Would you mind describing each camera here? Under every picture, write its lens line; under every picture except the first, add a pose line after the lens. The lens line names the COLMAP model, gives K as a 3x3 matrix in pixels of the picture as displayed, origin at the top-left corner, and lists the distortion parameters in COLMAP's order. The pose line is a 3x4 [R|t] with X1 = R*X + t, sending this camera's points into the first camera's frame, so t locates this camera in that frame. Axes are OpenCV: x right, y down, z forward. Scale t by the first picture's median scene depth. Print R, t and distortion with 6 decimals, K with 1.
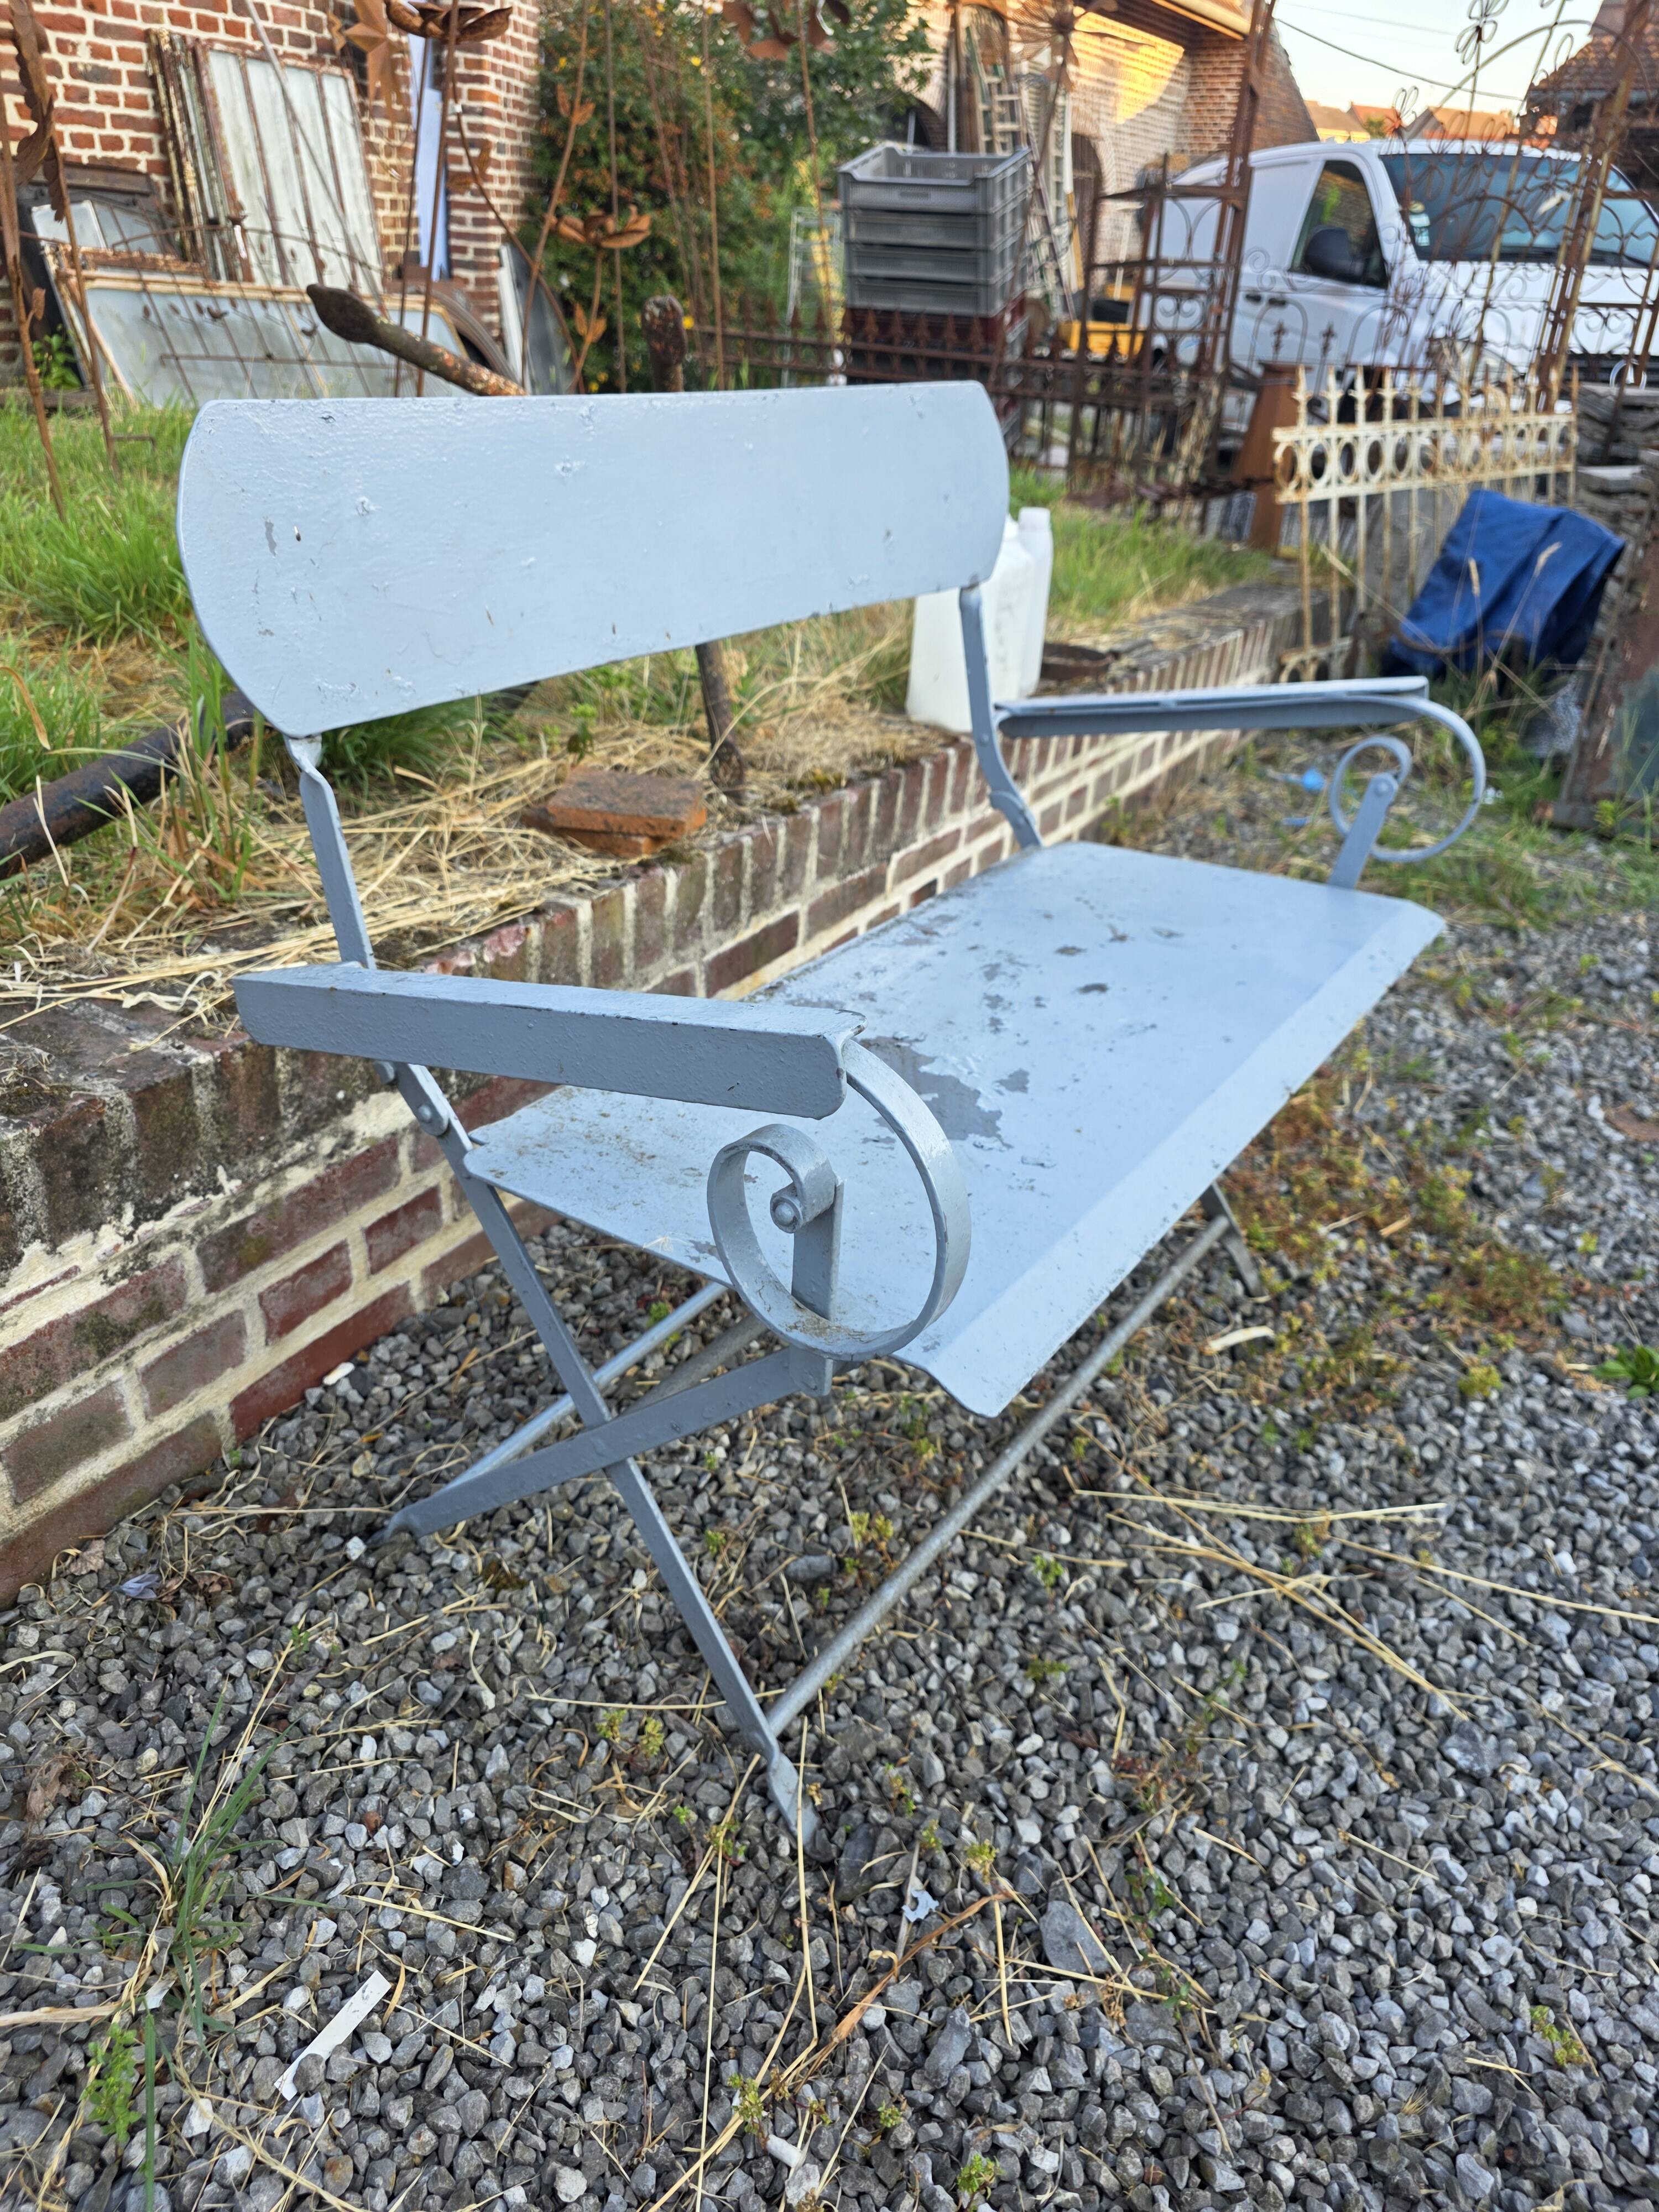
lens RADIAL K [[1499.6, 0, 809.6], [0, 1499.6, 1102.4], [0, 0, 1]] dist [0.026745, -0.019403]
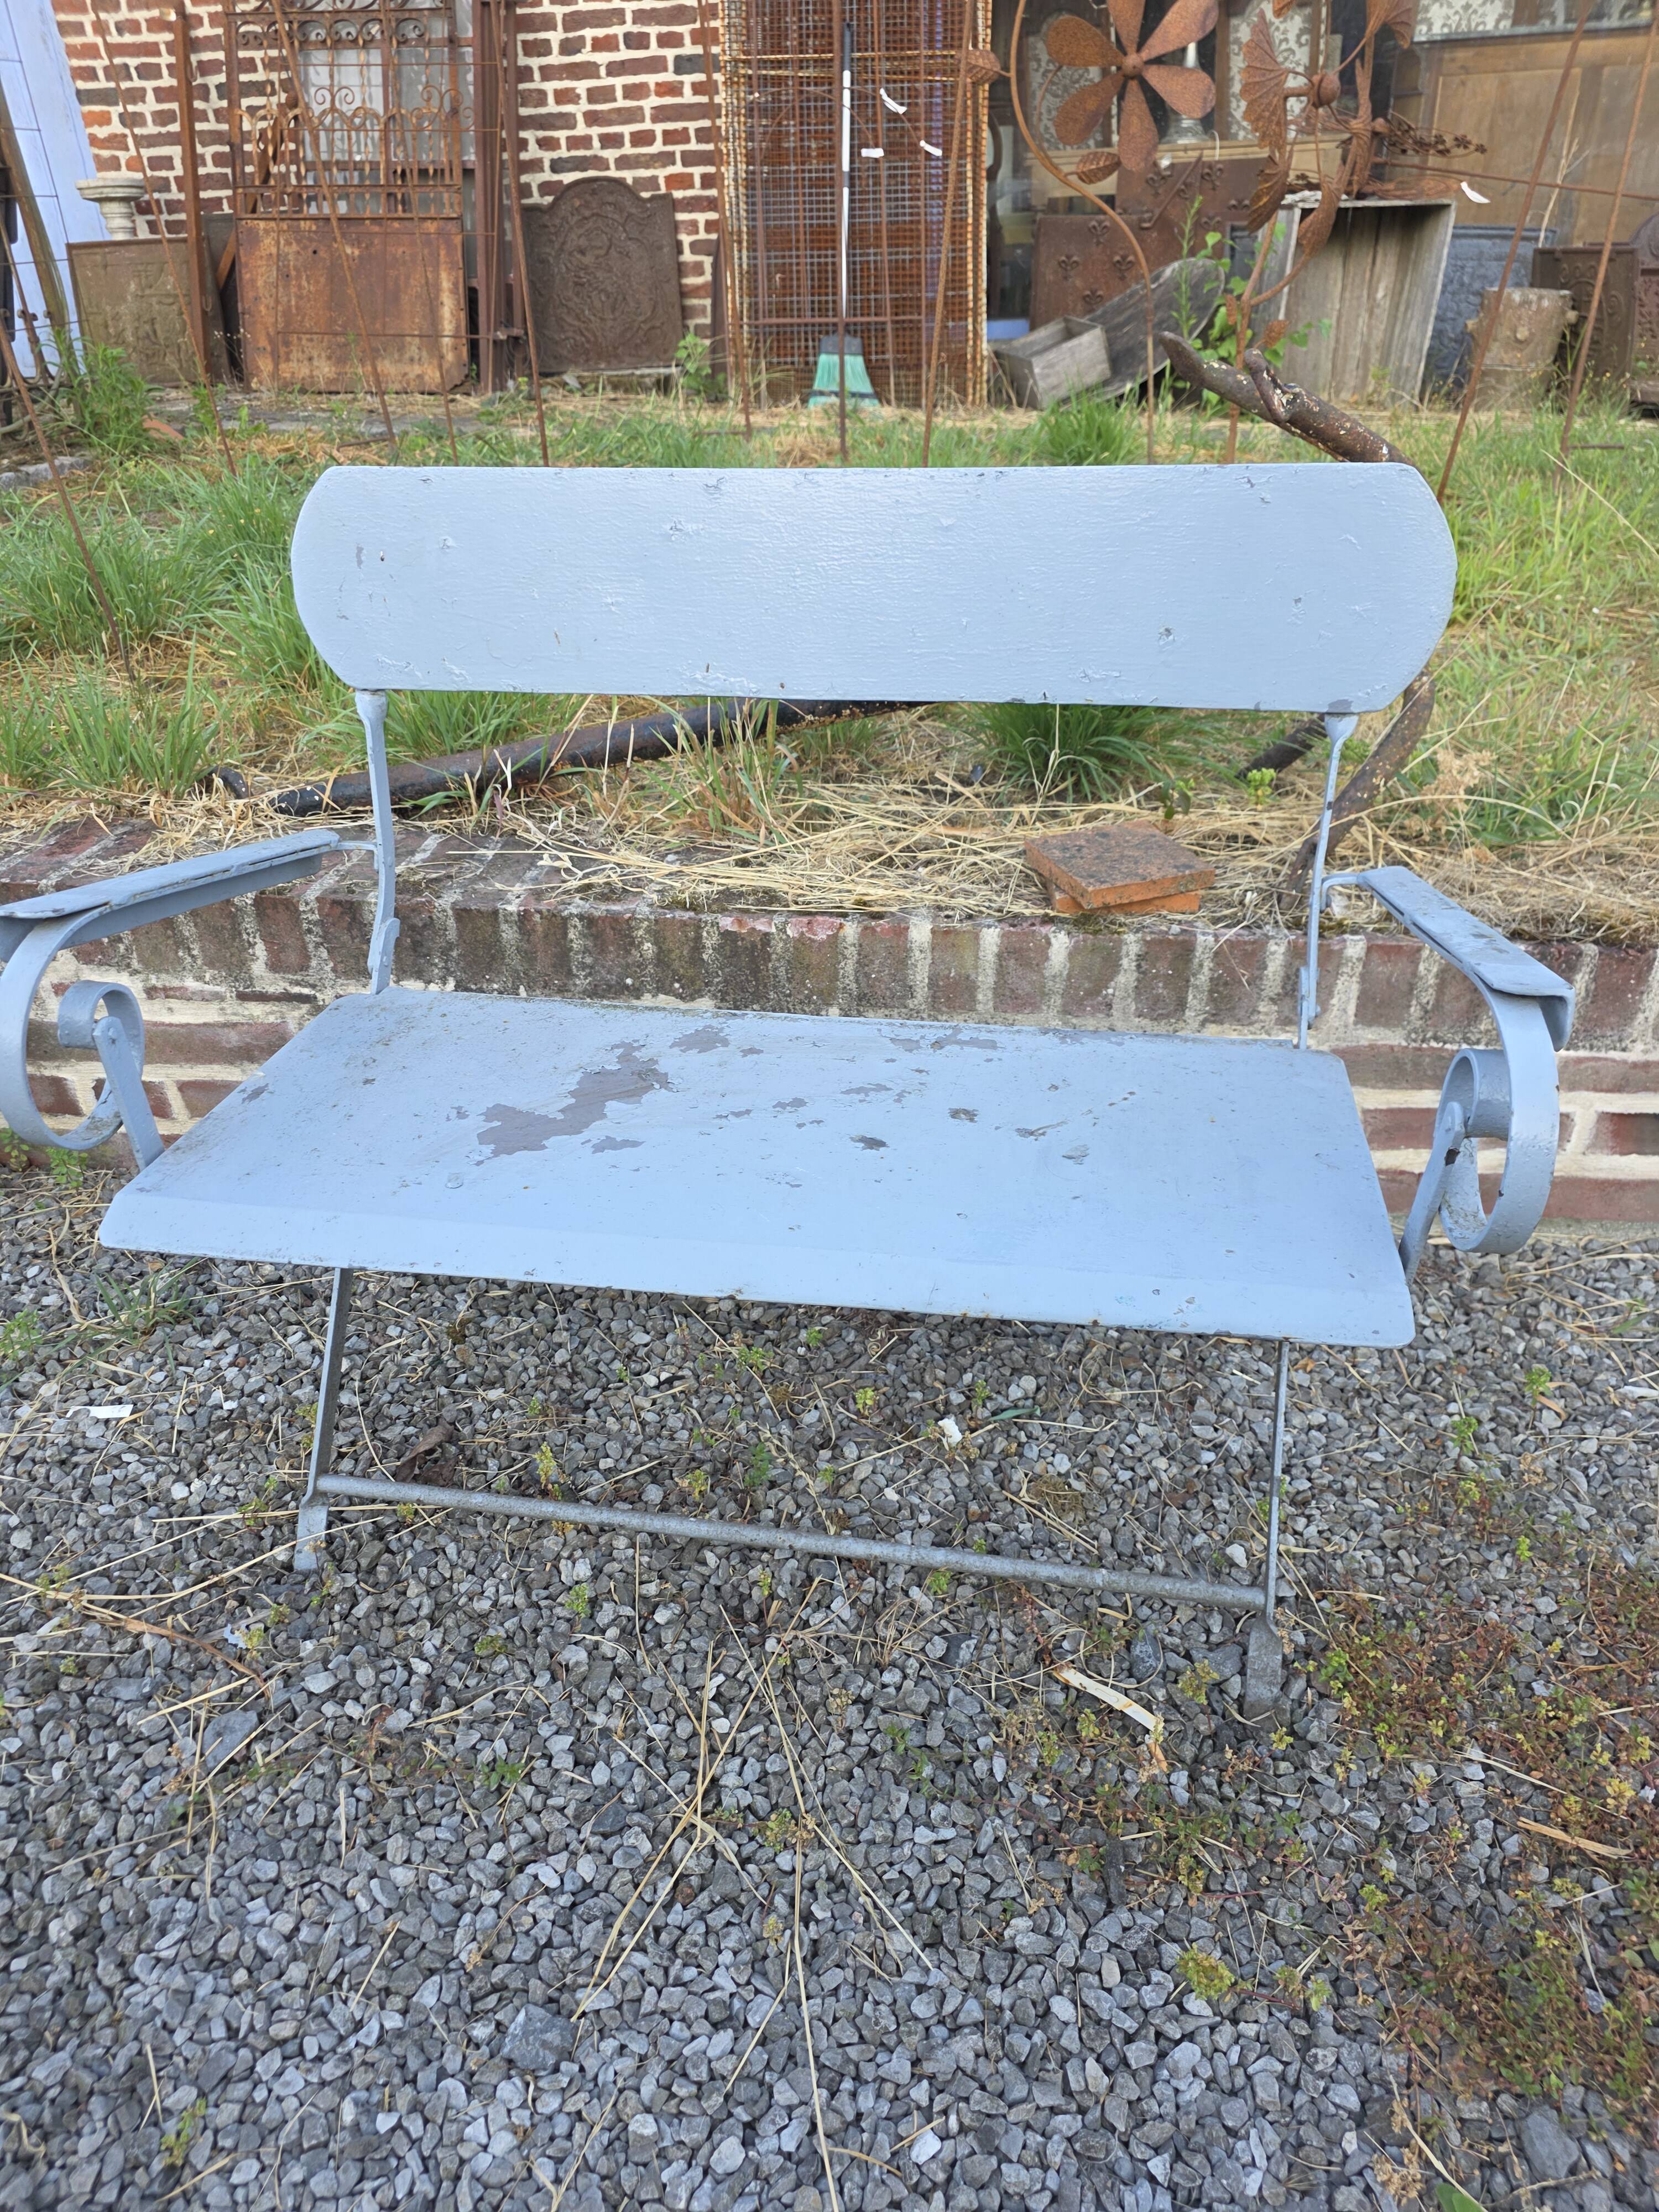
lens RADIAL K [[1499.6, 0, 822.6], [0, 1499.6, 1105.5], [0, 0, 1]] dist [0.026745, -0.019403]
pose [[0.409991, 0.403331, -0.818066, 0.917585], [-0.388074, 0.888818, 0.243723, -0.307775], [0.825413, 0.217545, 0.520930, 0.504515]]
